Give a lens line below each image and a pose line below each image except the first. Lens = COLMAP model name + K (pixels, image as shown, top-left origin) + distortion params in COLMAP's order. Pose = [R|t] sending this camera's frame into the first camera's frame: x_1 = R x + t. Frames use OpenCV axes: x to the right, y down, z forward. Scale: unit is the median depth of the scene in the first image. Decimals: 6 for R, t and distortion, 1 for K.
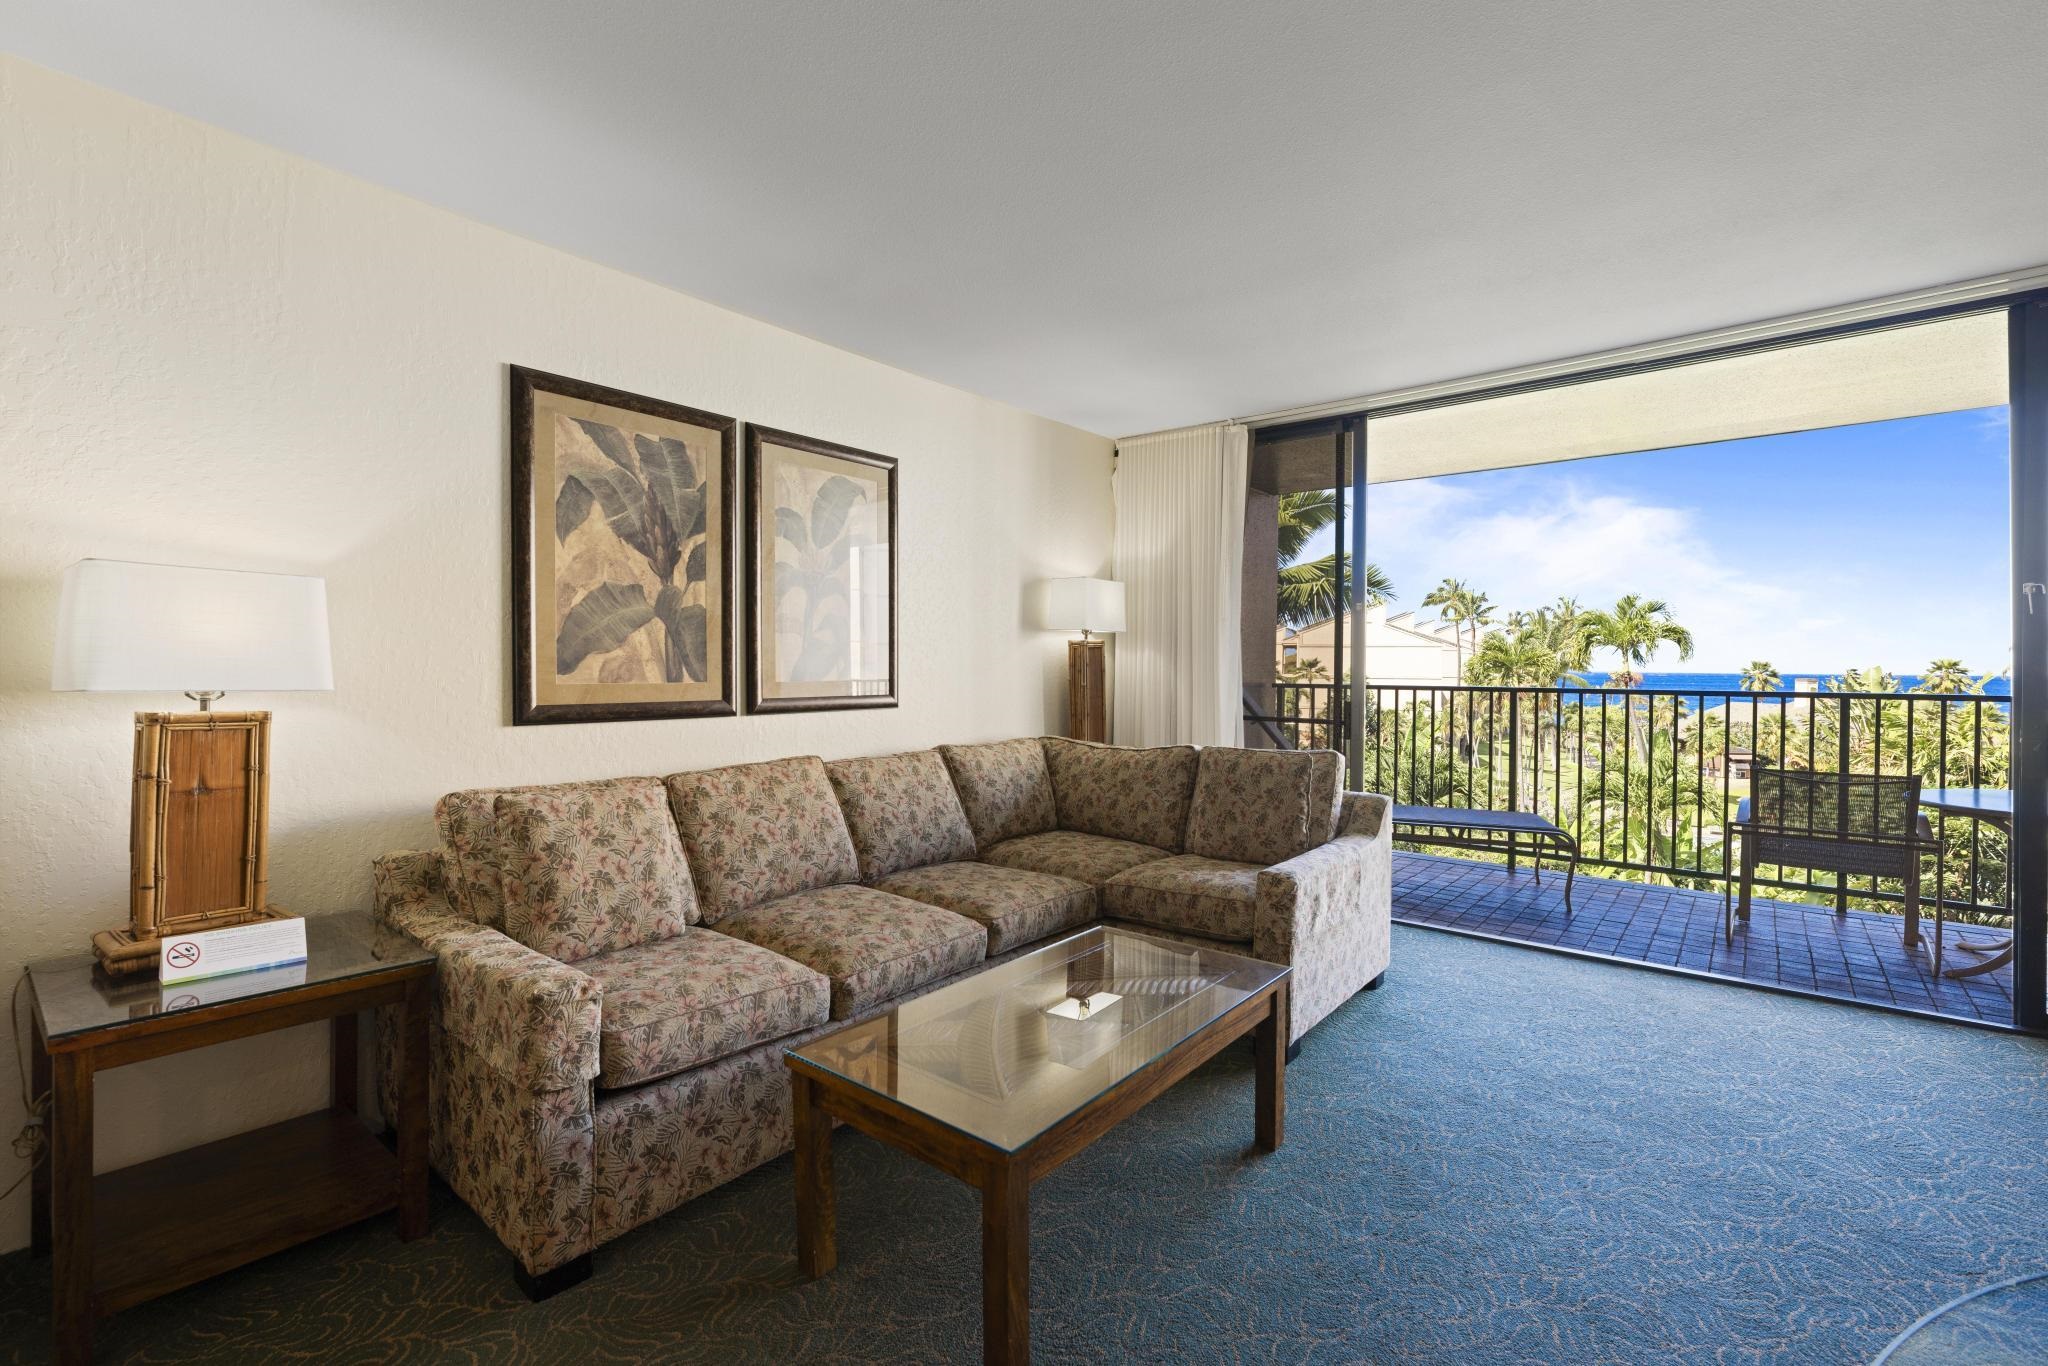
lens RADIAL K [[896.5, 0, 1022.5], [0, 896.5, 679.9], [0, 0, 1]] dist [-0.000711, -0.000471]
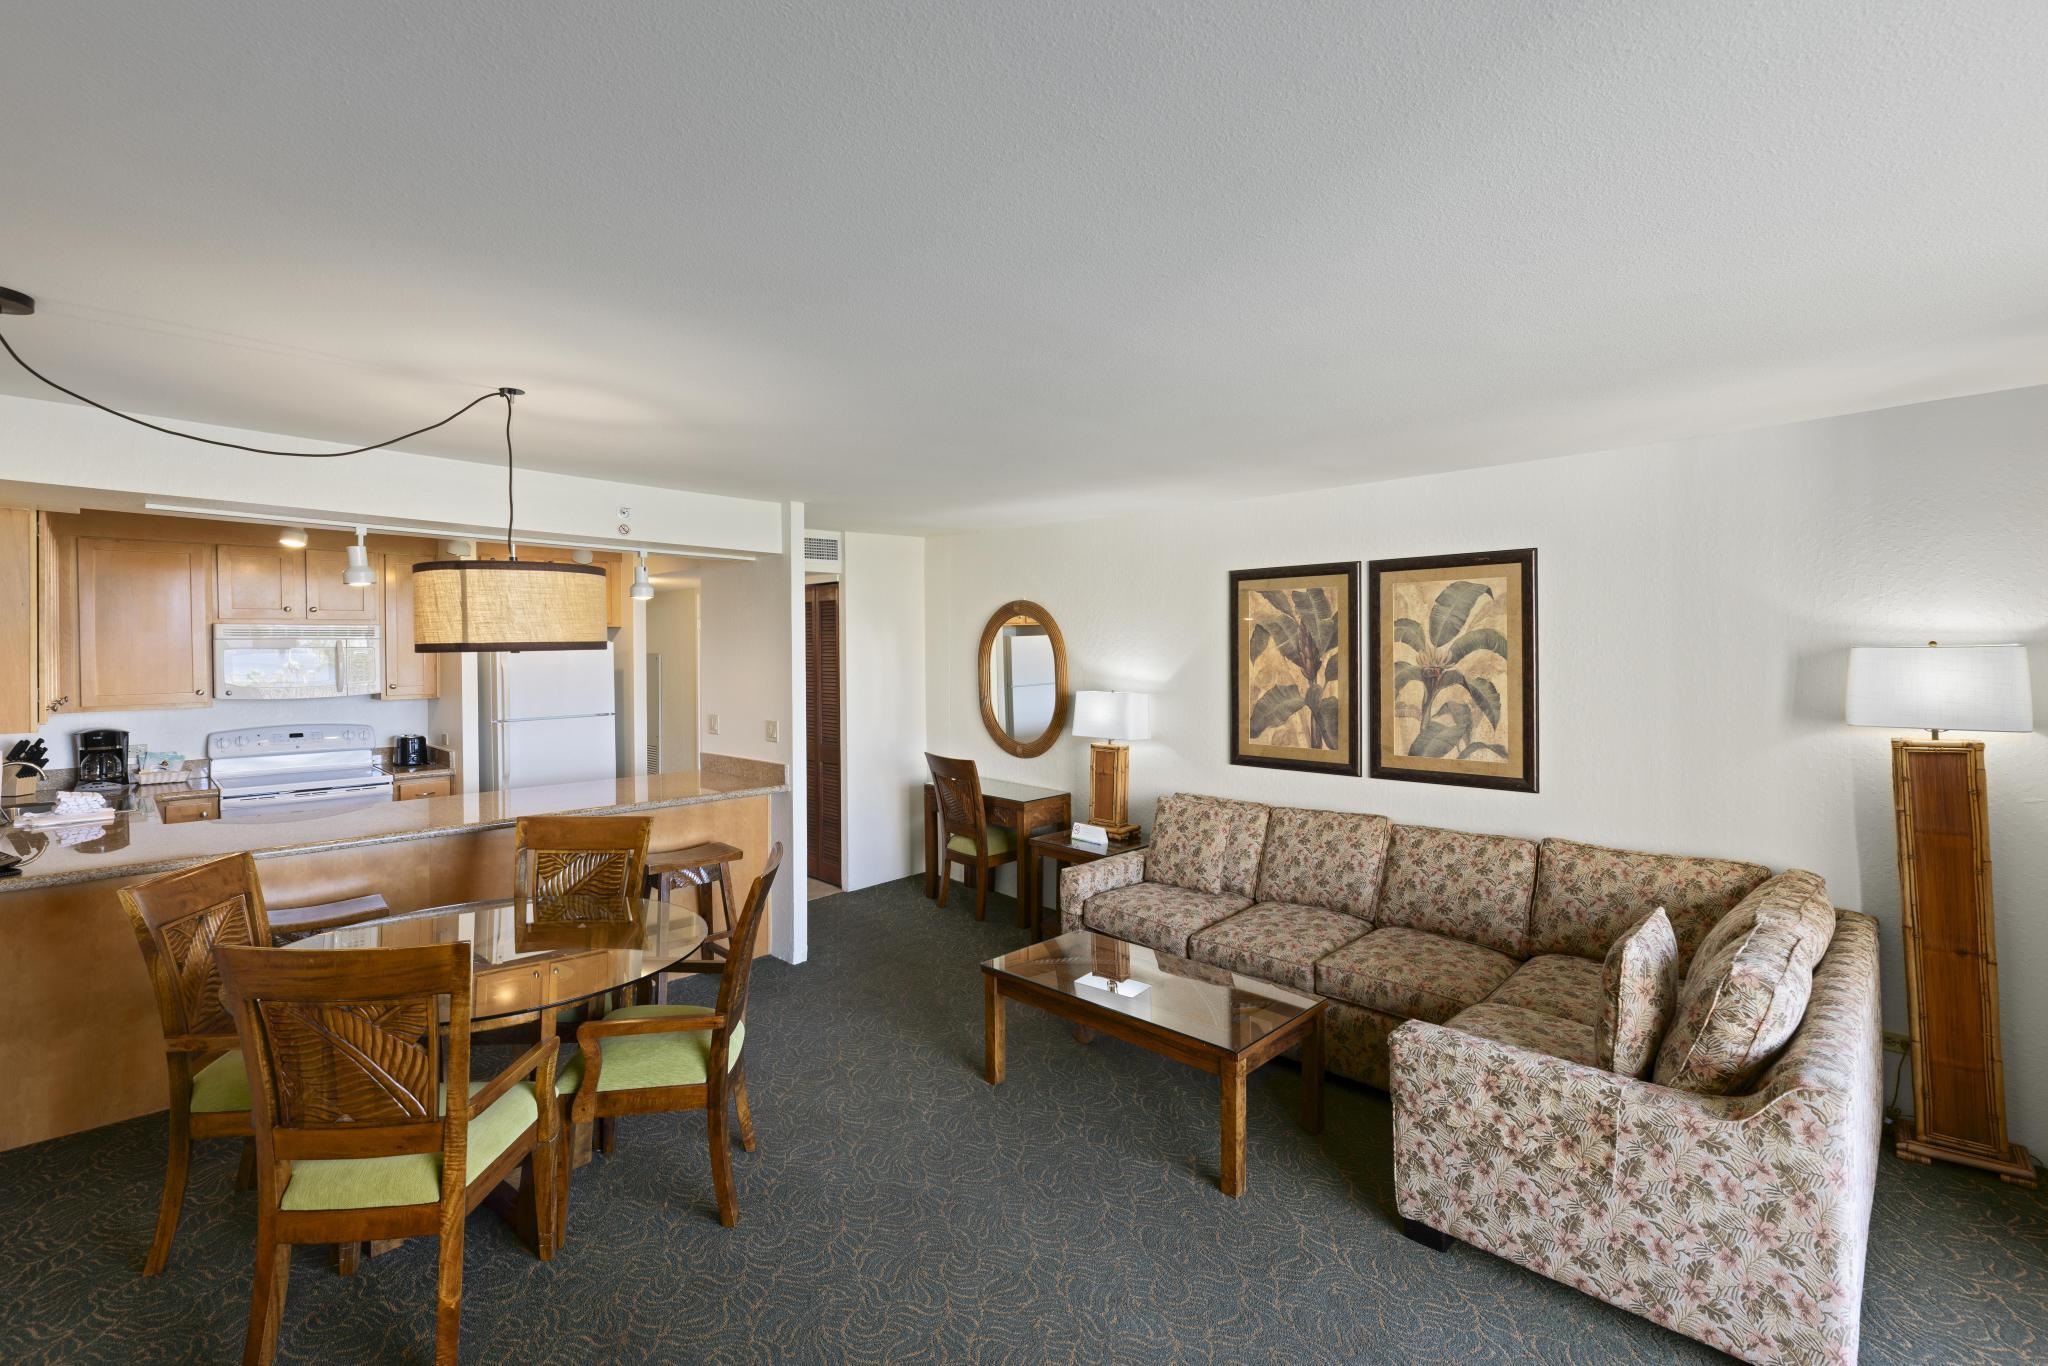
lens RADIAL K [[917.9, 0, 1031.8], [0, 917.9, 645.8], [0, 0, 1]] dist [0.000024, 0.000047]
pose [[-0.086475, -0.007598, -0.996225, 1.252343], [-0.010035, 0.999927, -0.006755, -0.162446], [0.996203, 0.009413, -0.086545, 0.686318]]
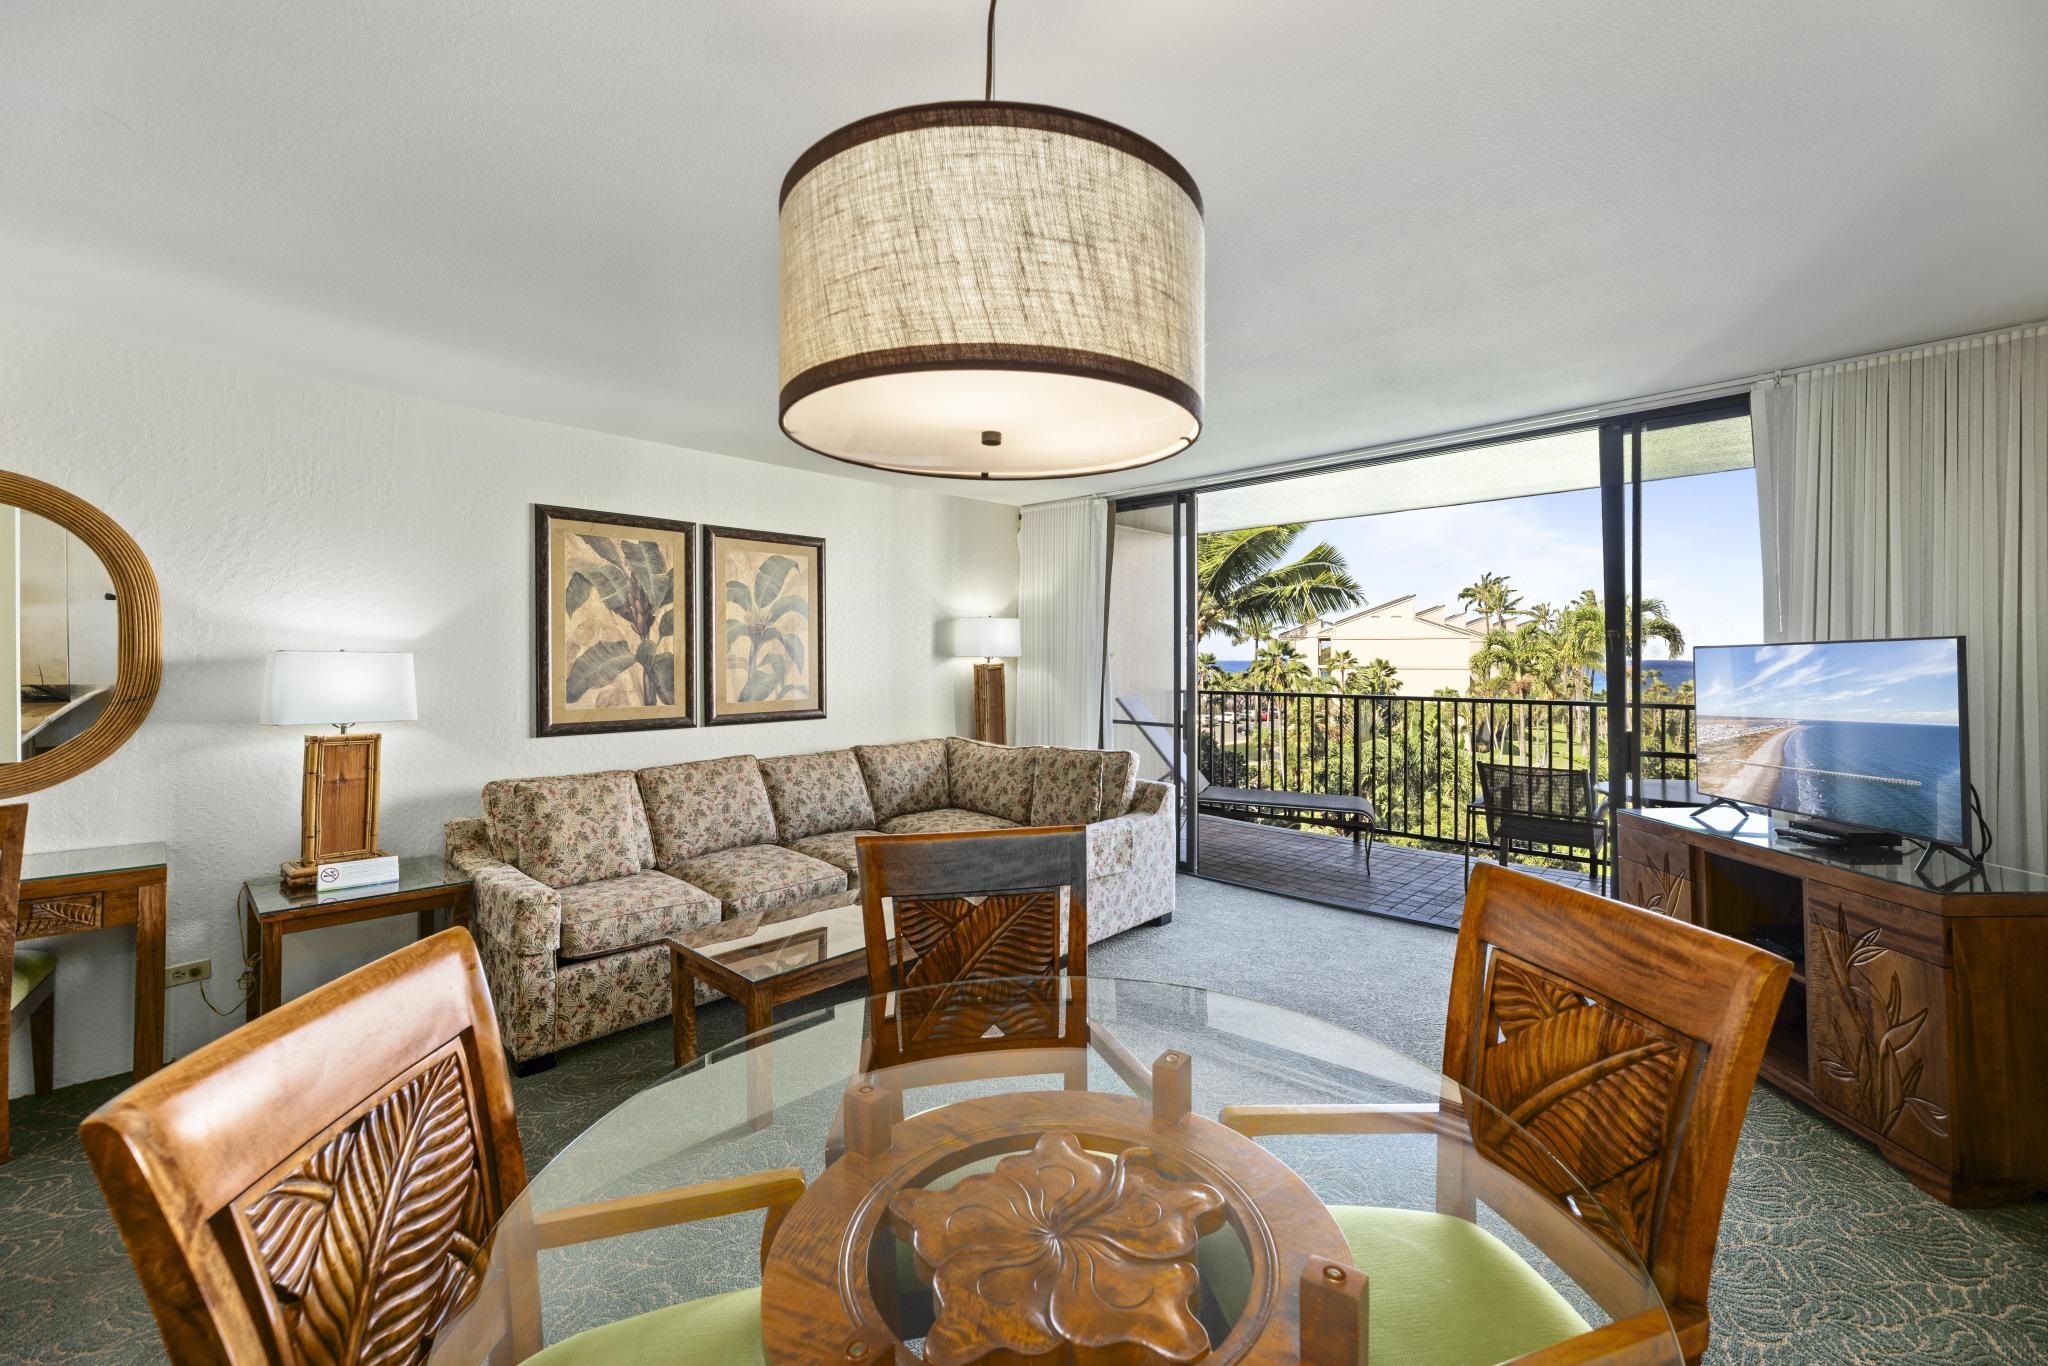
lens RADIAL K [[827.3, 0, 1024.7], [0, 827.3, 660.8], [0, 0, 1]] dist [-0.000162, 0.000108]
pose [[0.997752, -0.006650, -0.066683, 0.332736], [0.005787, 0.999897, -0.013123, -0.052145], [0.066764, 0.012708, 0.997688, -0.332184]]
